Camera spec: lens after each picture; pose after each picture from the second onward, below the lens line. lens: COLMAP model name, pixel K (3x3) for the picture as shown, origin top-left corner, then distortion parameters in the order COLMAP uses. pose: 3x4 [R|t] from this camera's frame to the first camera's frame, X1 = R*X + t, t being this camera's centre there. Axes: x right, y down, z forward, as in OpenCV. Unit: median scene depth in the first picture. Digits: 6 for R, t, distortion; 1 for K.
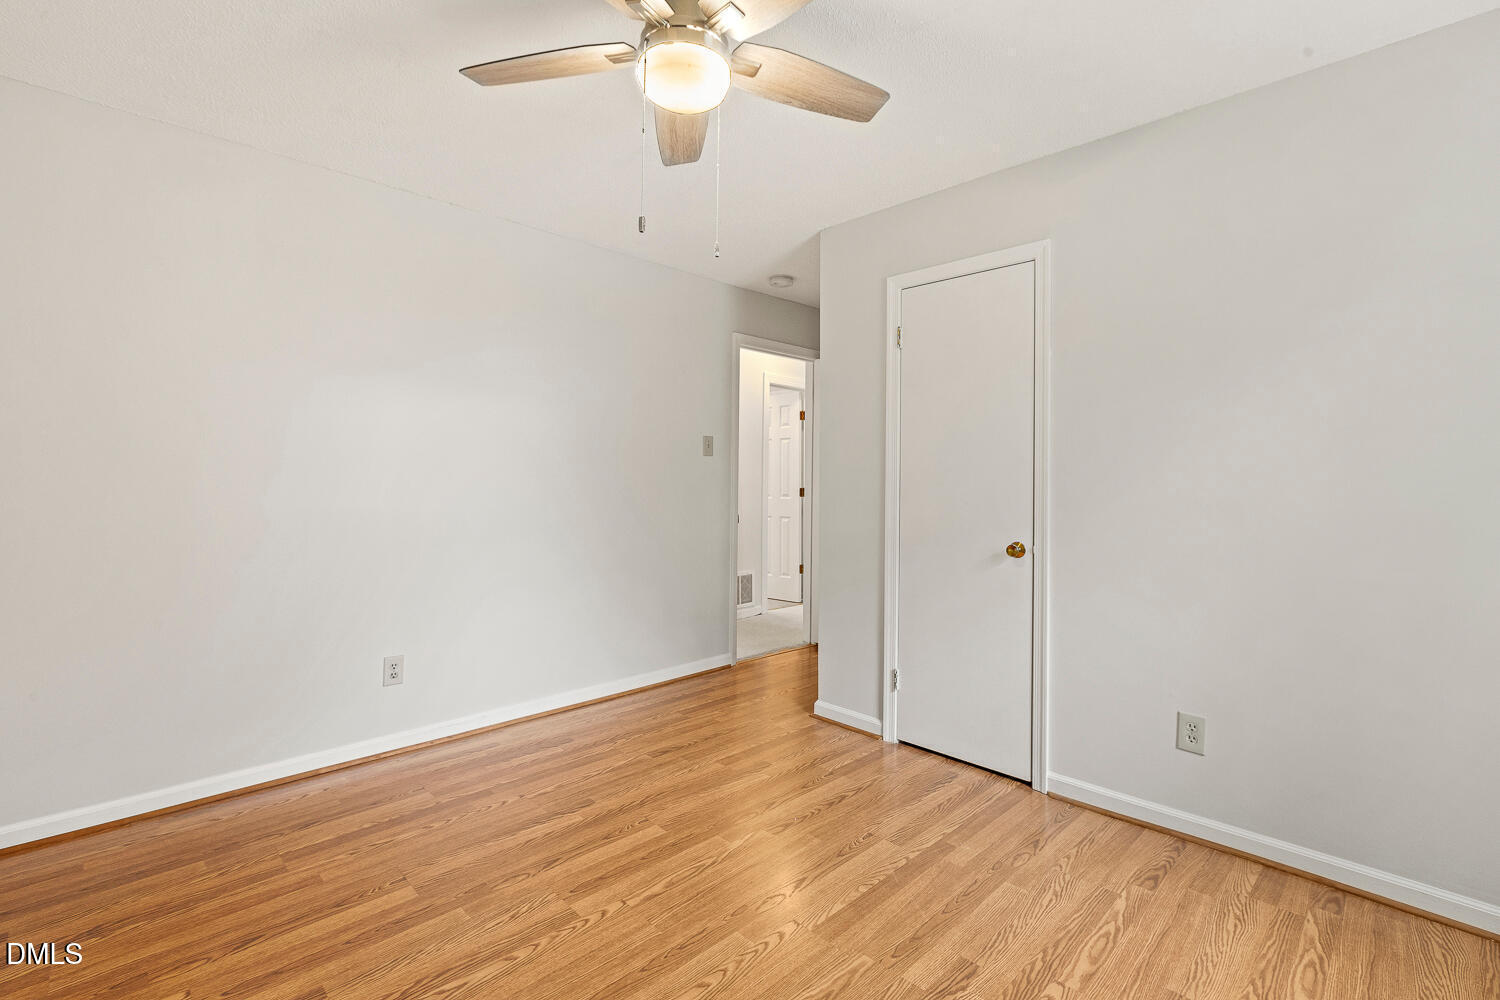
lens RADIAL K [[682.2, 0, 754.9], [0, 682.2, 487.1], [0, 0, 1]] dist [0.000341, -0.000315]
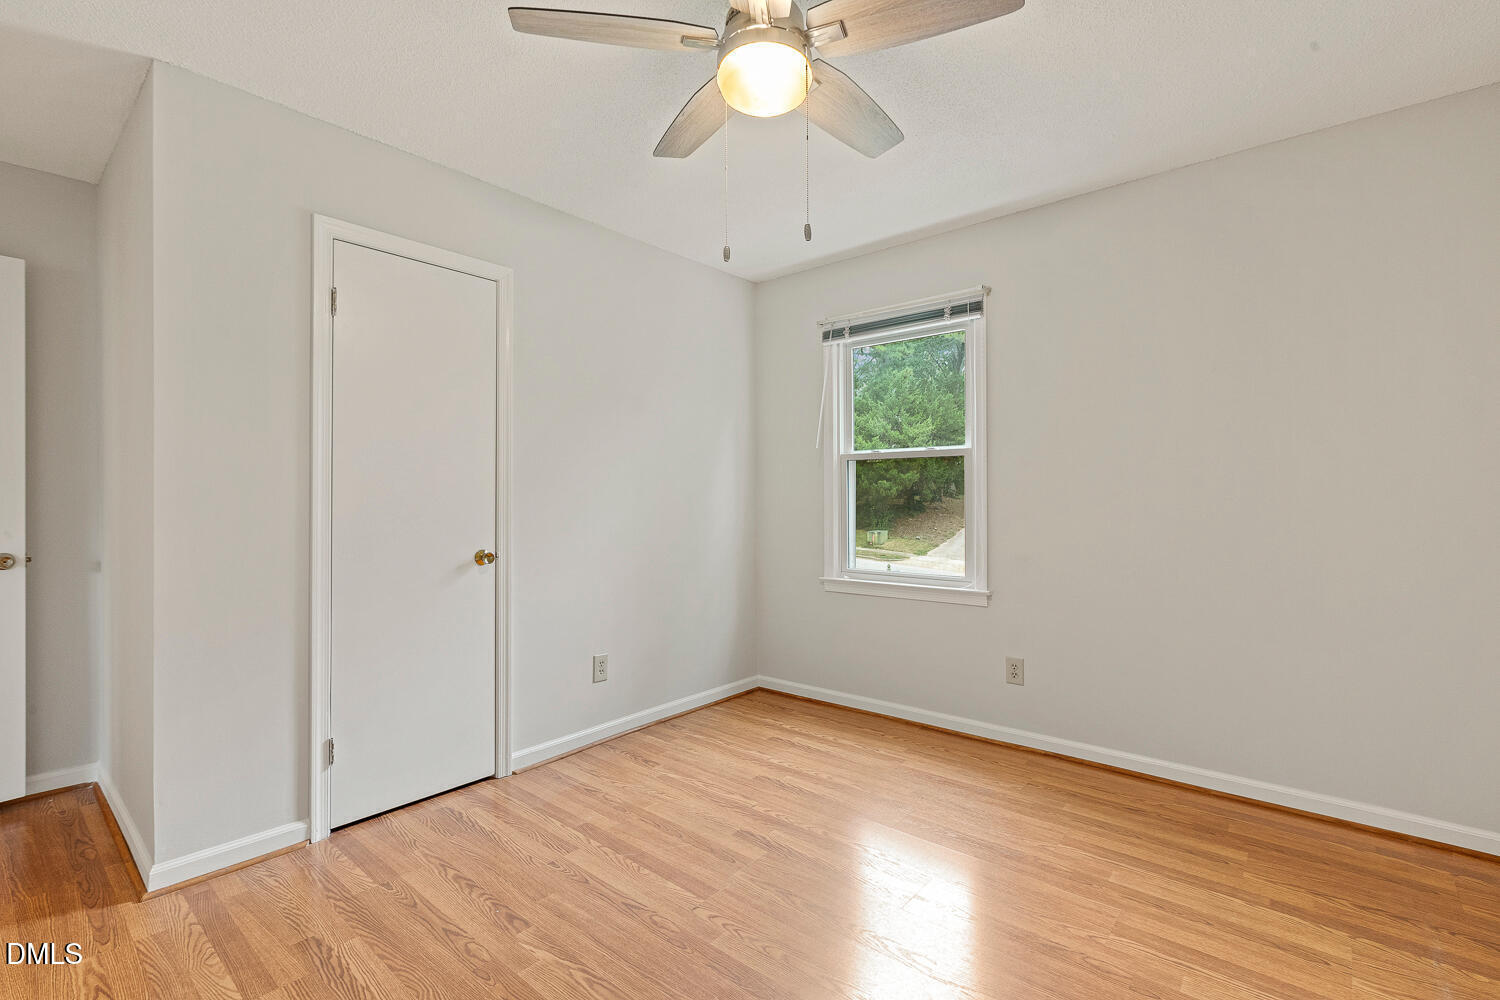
lens RADIAL K [[682.2, 0, 756.4], [0, 682.2, 509.0], [0, 0, 1]] dist [0.000341, -0.000315]
pose [[-0.089712, -0.025901, 0.995631, -0.830354], [0.013302, 0.999541, 0.027201, -0.003202], [-0.995879, 0.015684, -0.089326, 0.839304]]
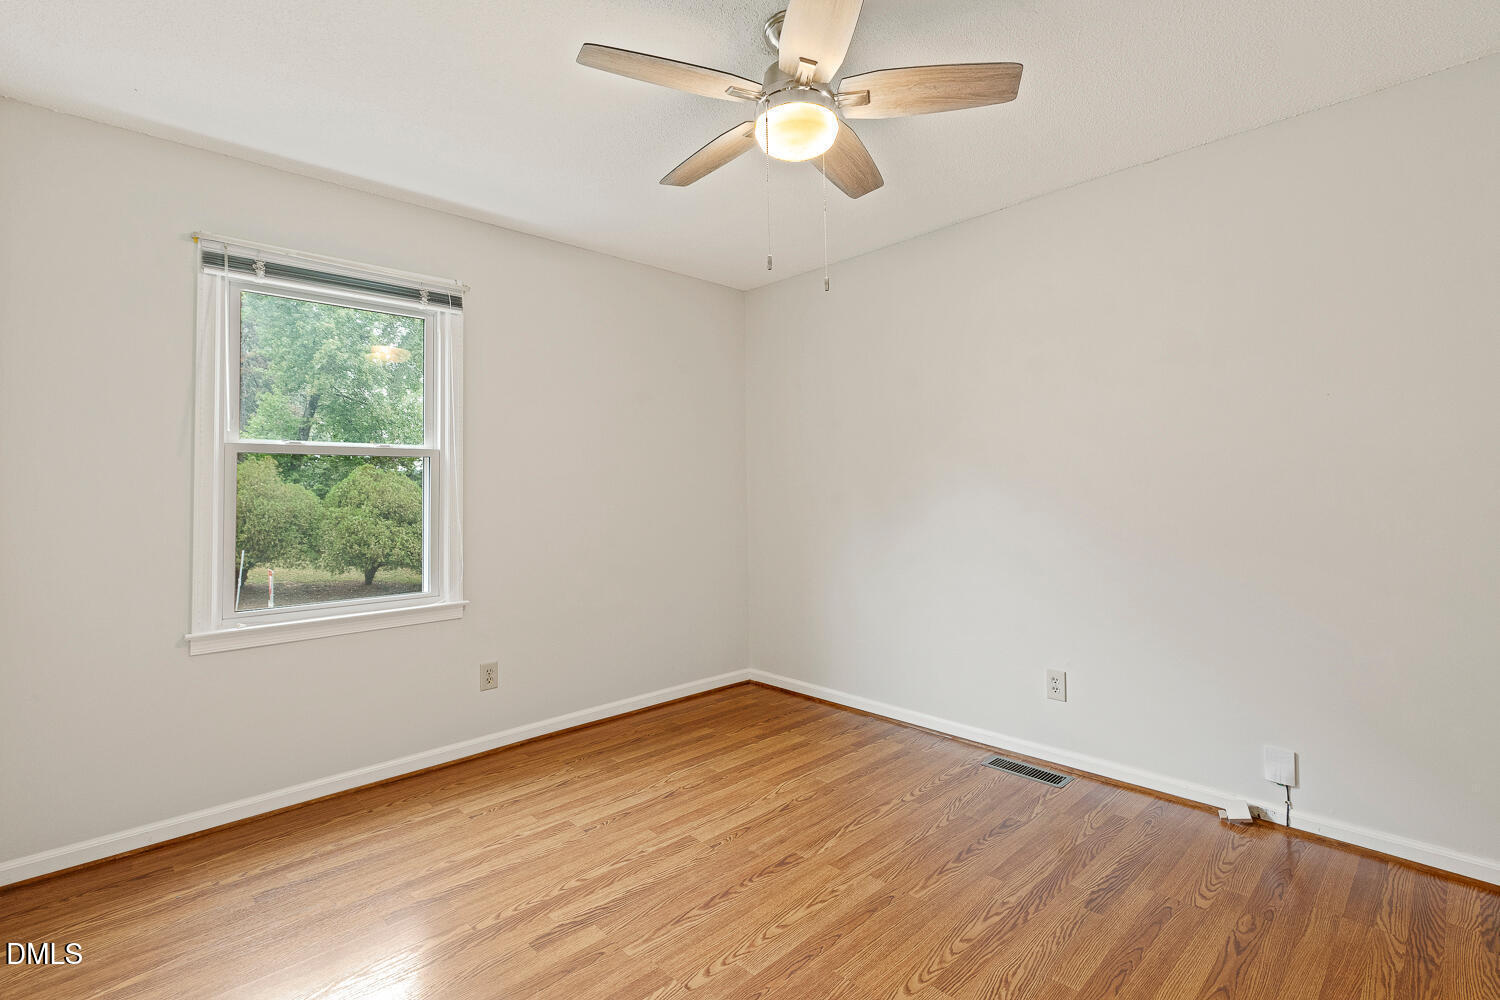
lens RADIAL K [[682.2, 0, 756.8], [0, 682.2, 485.2], [0, 0, 1]] dist [0.000341, -0.000315]
pose [[-0.999905, 0.005130, 0.012776, -0.037812], [0.005153, 0.999985, 0.001760, -0.016877], [-0.012767, 0.001826, -0.999917, 1.604261]]
